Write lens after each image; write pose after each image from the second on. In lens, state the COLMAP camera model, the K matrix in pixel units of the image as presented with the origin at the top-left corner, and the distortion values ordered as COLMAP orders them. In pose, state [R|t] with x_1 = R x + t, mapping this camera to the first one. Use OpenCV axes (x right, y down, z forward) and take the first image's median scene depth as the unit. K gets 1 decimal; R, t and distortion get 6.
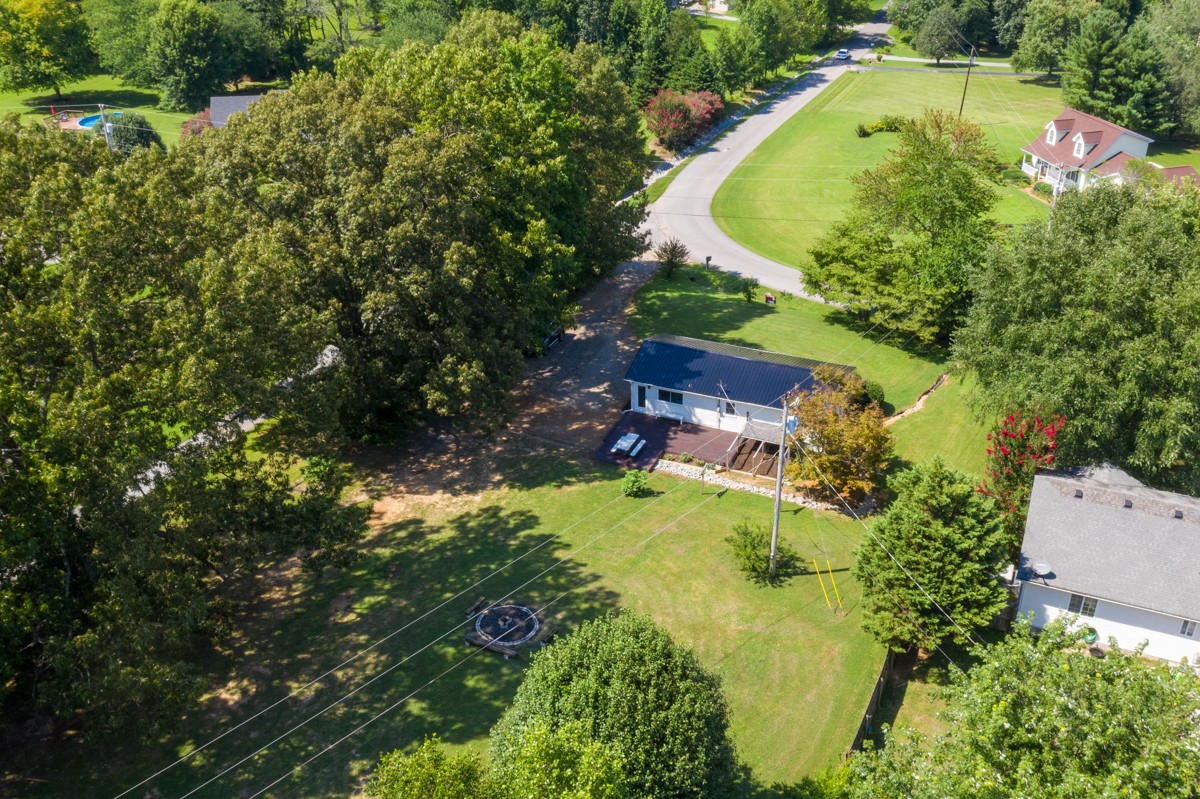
lens RADIAL K [[1136.9, 0, 602.2], [0, 1136.9, 406.5], [0, 0, 1]] dist [-0.021886, 0.014277]
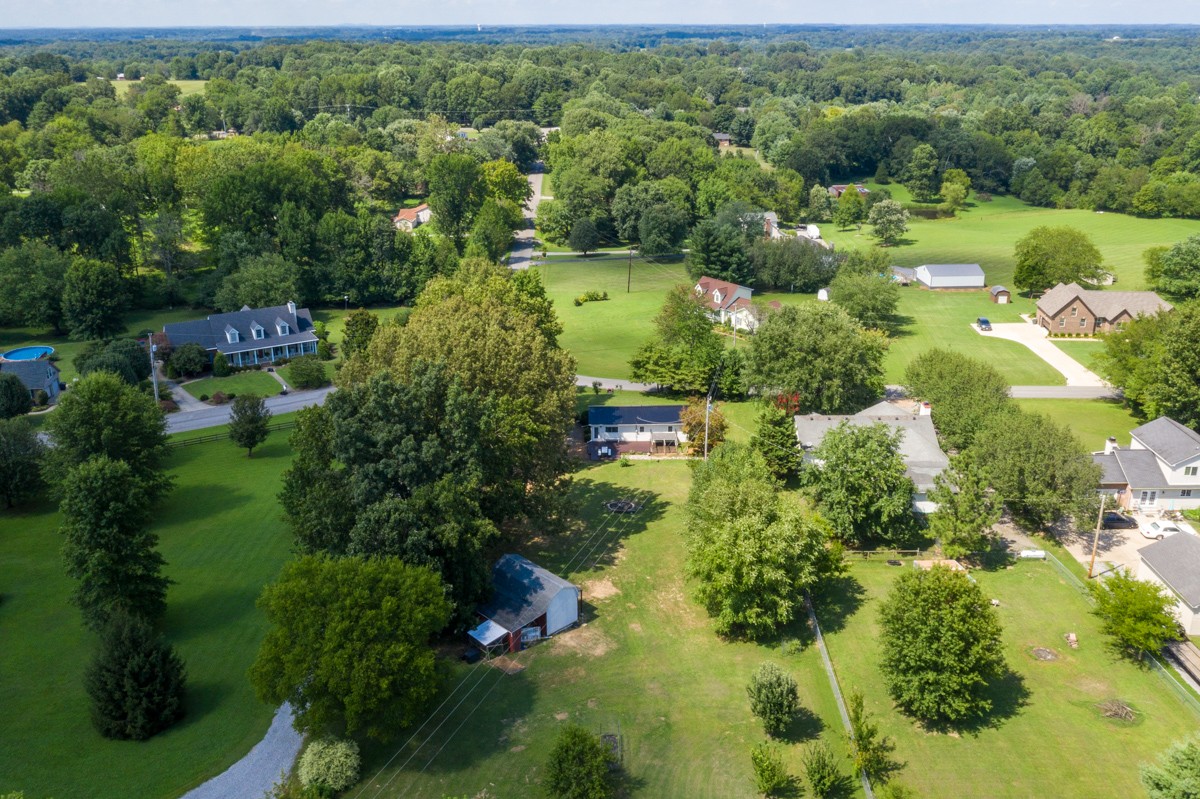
lens RADIAL K [[1136.9, 0, 602.2], [0, 1136.9, 406.5], [0, 0, 1]] dist [-0.021886, 0.014277]
pose [[0.916432, -0.134710, 0.376836, -0.603907], [0.192673, 0.973844, -0.120438, 0.162581], [-0.350755, 0.182979, 0.918417, -0.747521]]
